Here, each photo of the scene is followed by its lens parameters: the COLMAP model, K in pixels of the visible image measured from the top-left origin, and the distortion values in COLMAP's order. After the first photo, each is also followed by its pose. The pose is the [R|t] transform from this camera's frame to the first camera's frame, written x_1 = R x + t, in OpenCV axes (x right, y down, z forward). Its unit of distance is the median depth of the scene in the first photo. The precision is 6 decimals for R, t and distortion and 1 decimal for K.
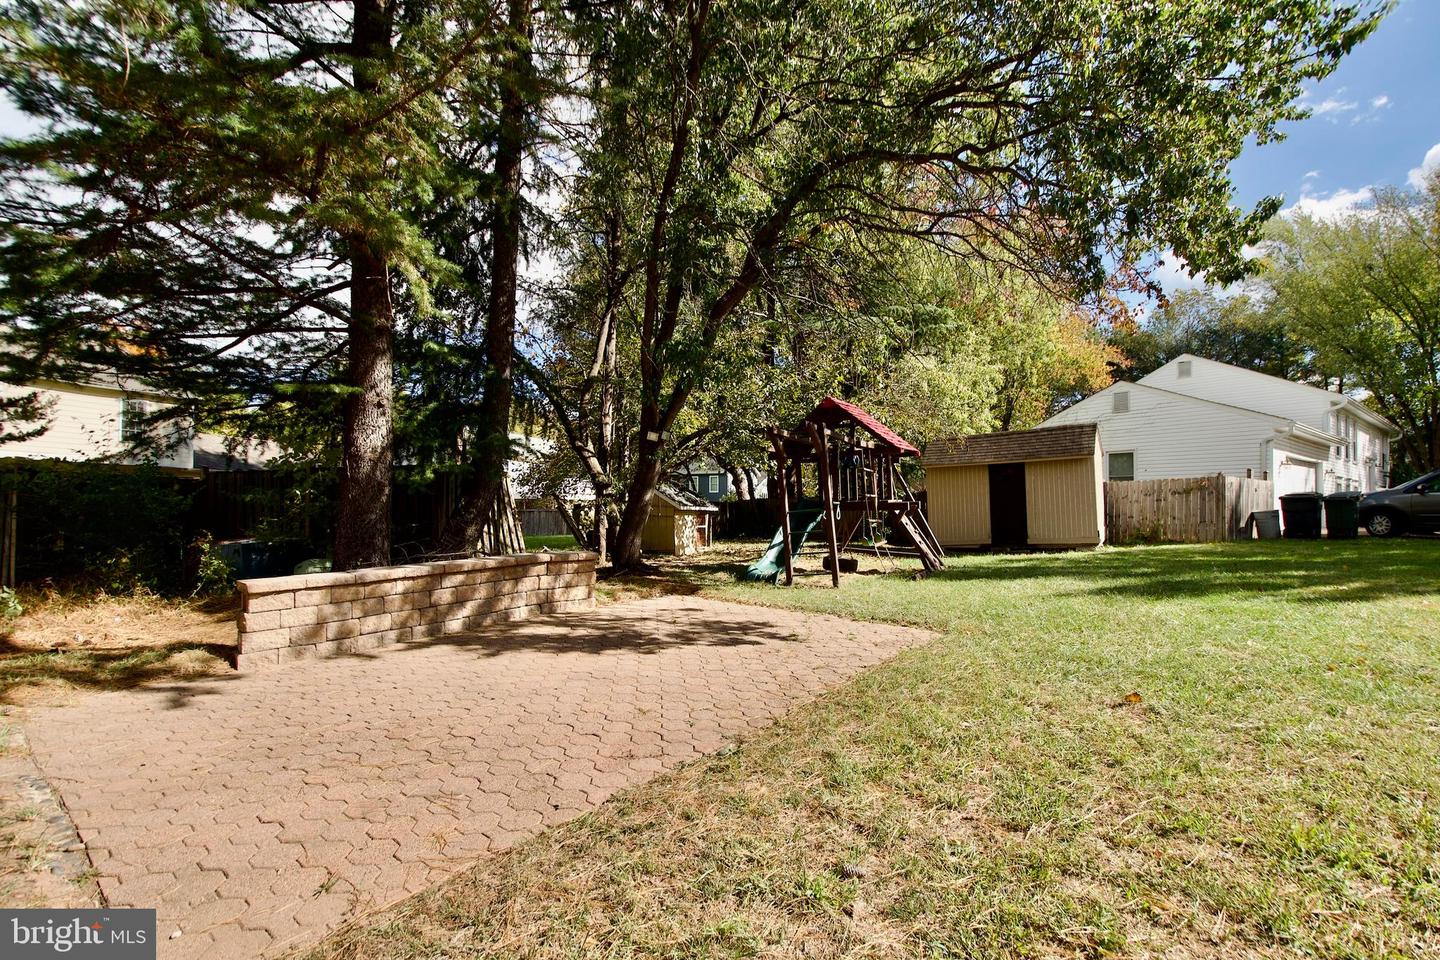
lens RADIAL K [[632.8, 0, 733.5], [0, 632.8, 498.9], [0, 0, 1]] dist [0.000501, -0.001441]
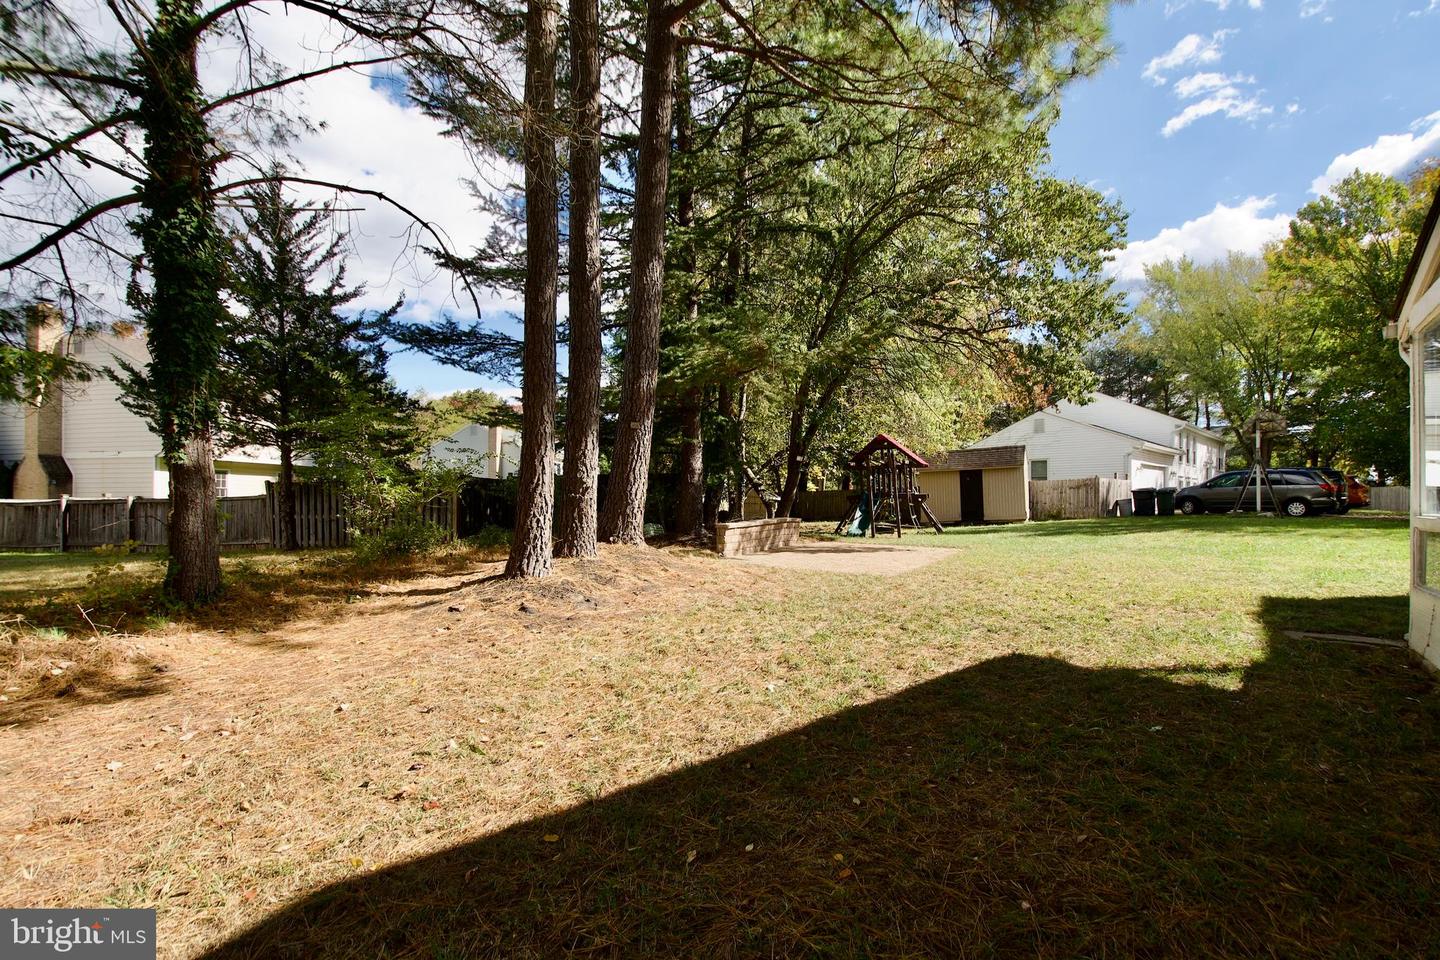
lens RADIAL K [[632.8, 0, 733.5], [0, 632.8, 498.9], [0, 0, 1]] dist [0.000501, -0.001441]
pose [[0.994832, -0.000123, 0.101537, -0.321452], [-0.001487, 0.999874, 0.015783, -0.006757], [-0.101526, -0.015852, 0.994707, -0.518310]]
